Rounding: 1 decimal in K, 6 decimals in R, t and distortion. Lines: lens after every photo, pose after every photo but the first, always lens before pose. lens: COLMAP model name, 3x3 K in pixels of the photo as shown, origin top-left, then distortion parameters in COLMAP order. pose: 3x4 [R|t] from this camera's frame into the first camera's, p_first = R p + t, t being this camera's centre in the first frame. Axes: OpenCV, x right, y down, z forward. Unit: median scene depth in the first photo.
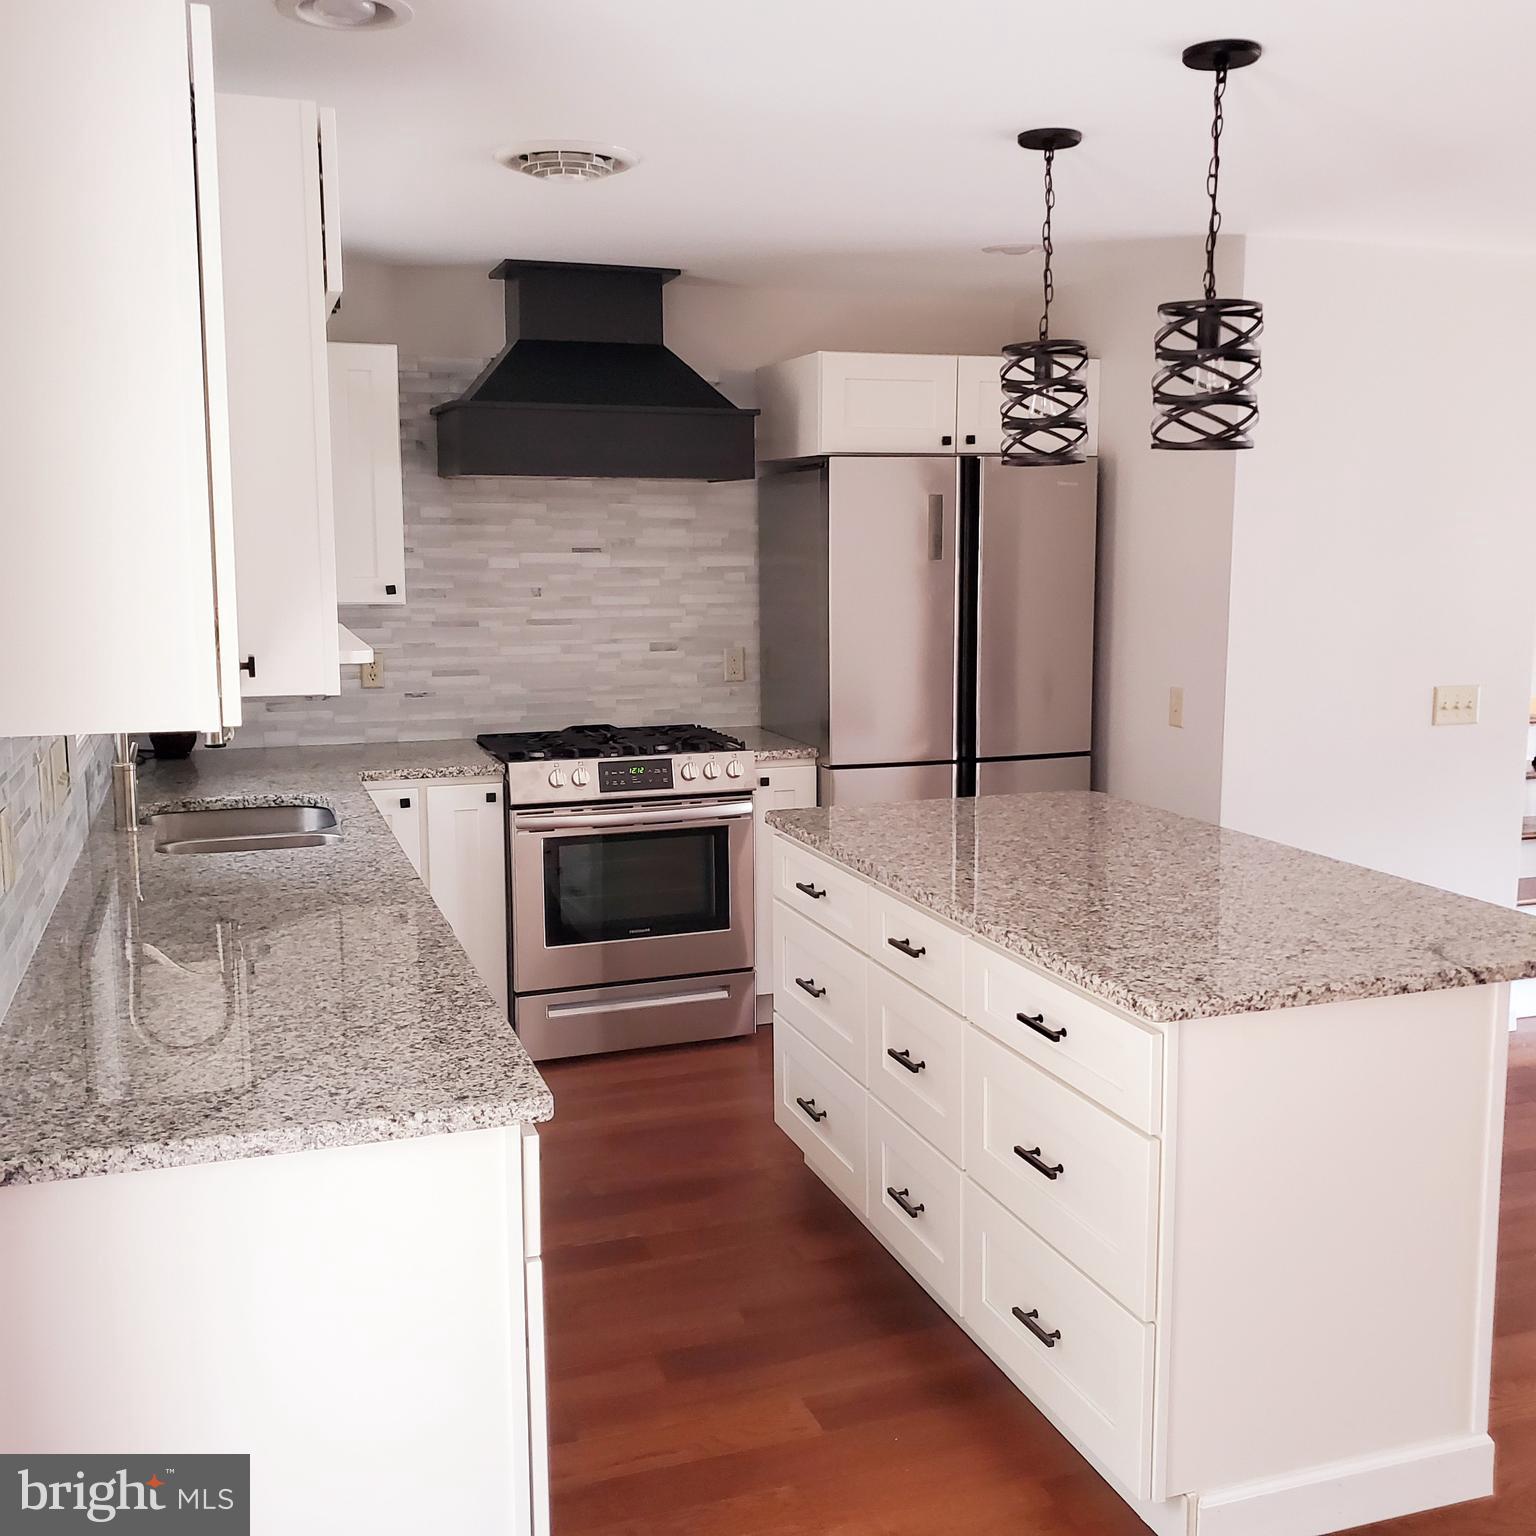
lens RADIAL K [[1589.0, 0, 771.0], [0, 1589.0, 752.6], [0, 0, 1]] dist [0.352548, -1.106996]
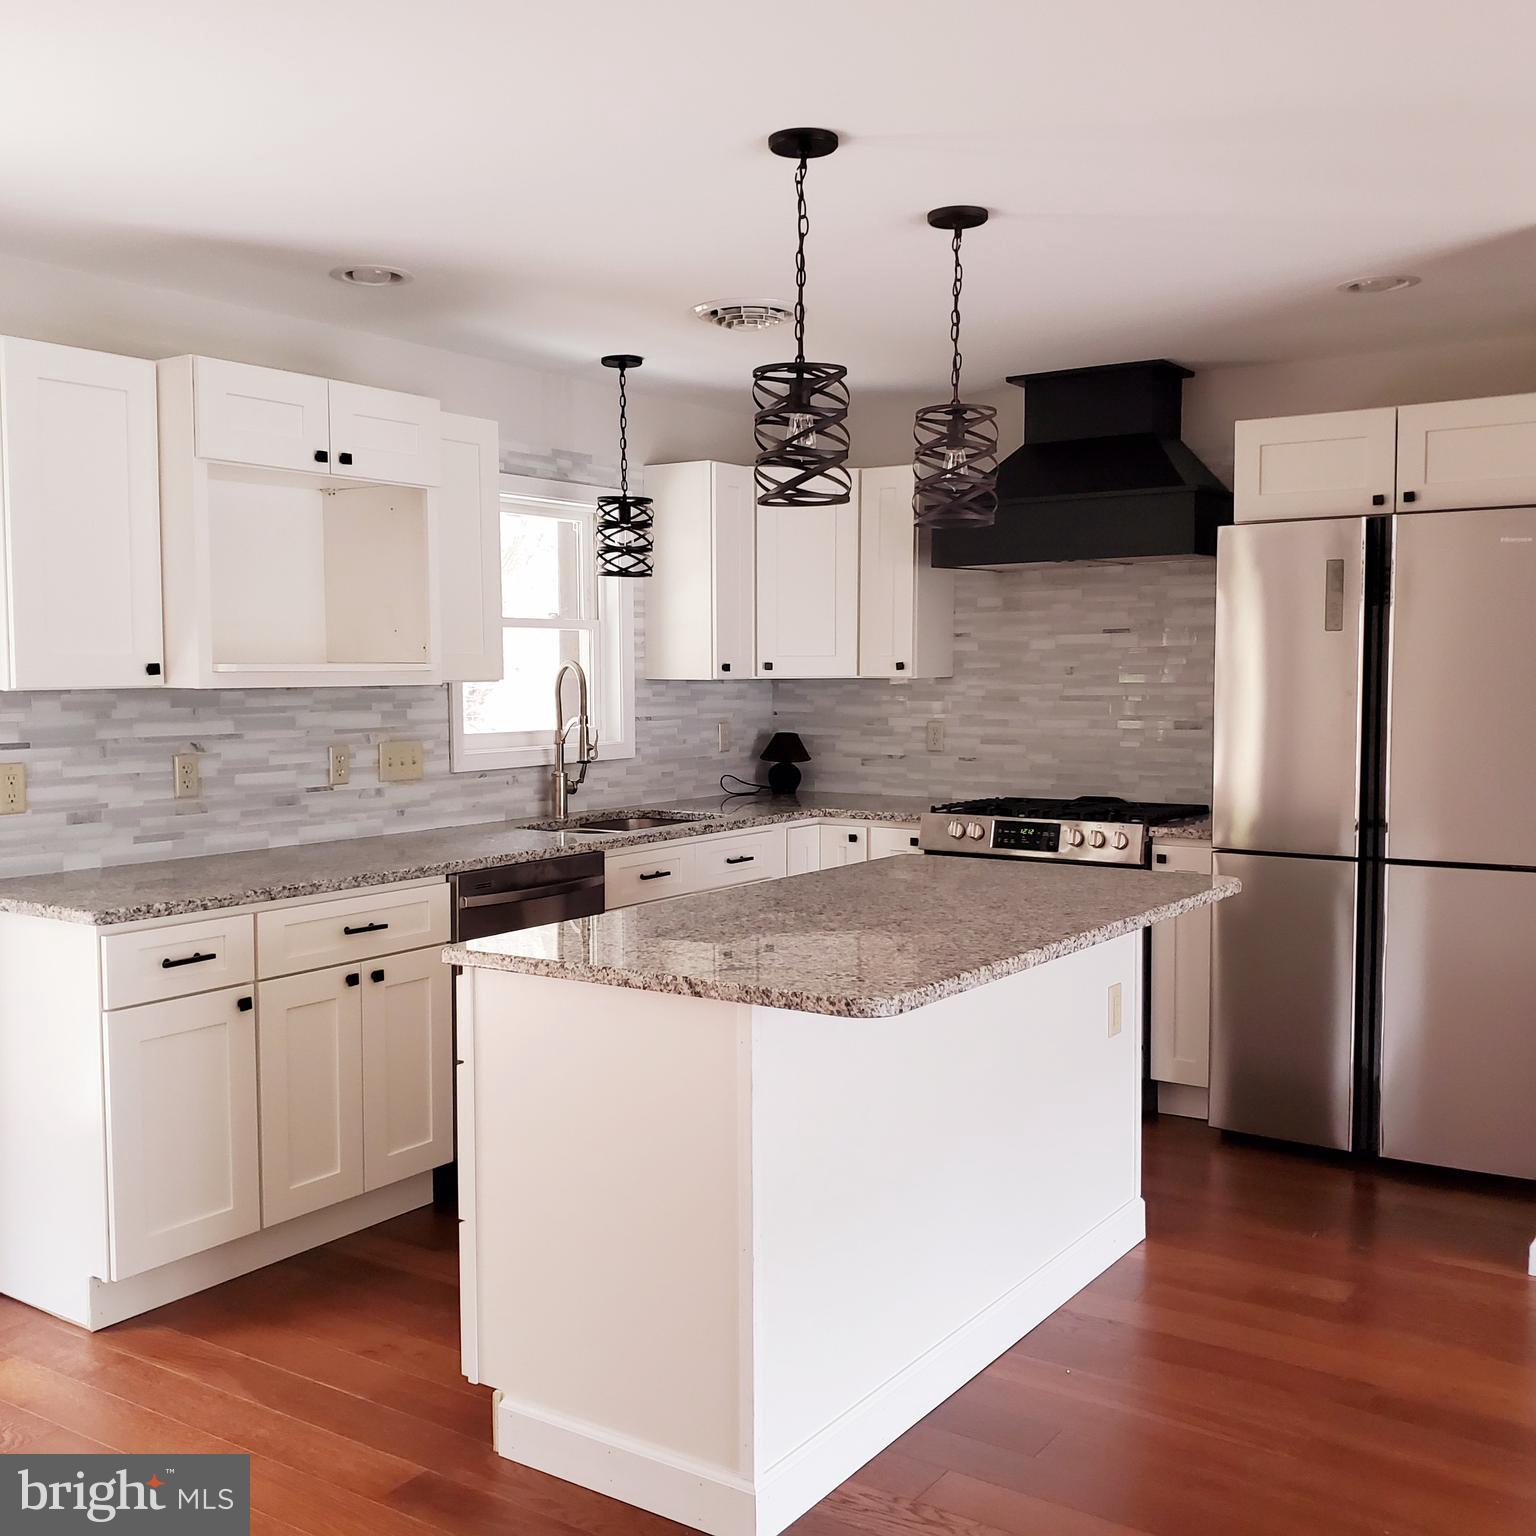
lens RADIAL K [[1589.0, 0, 771.0], [0, 1589.0, 752.6], [0, 0, 1]] dist [0.352548, -1.106996]
pose [[0.604404, 0.043080, -0.795512, 0.604622], [-0.105966, 0.994012, -0.026680, 0.005084], [0.789599, 0.100423, 0.605350, 0.194594]]
